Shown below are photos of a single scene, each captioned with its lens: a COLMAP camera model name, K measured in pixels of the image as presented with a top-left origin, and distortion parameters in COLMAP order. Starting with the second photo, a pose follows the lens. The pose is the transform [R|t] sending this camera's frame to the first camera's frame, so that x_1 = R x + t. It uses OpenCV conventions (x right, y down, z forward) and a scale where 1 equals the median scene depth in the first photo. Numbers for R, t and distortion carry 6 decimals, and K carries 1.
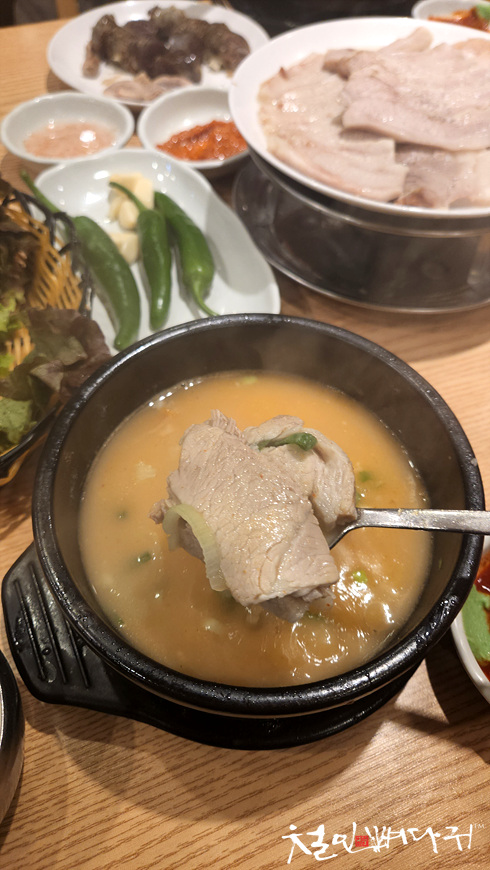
lens RADIAL K [[584.7, 0, 245.0], [0, 584.7, 435.0], [0, 0, 1]] dist [0.001478, -0.003006]
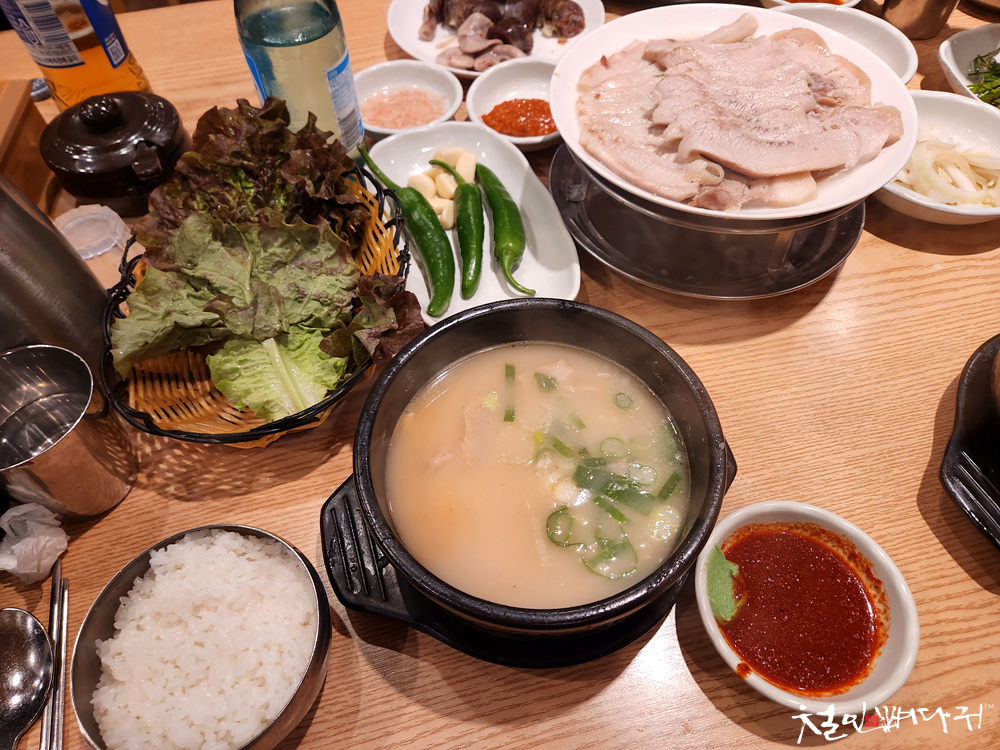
lens RADIAL K [[662.6, 0, 495.2], [0, 662.6, 379.8], [0, 0, 1]] dist [0.000881, -0.000035]
pose [[0.991042, 0.079222, -0.107514, 0.050496], [-0.079531, 0.996831, 0.001411, -0.034635], [0.107286, 0.007152, 0.994203, -0.244829]]
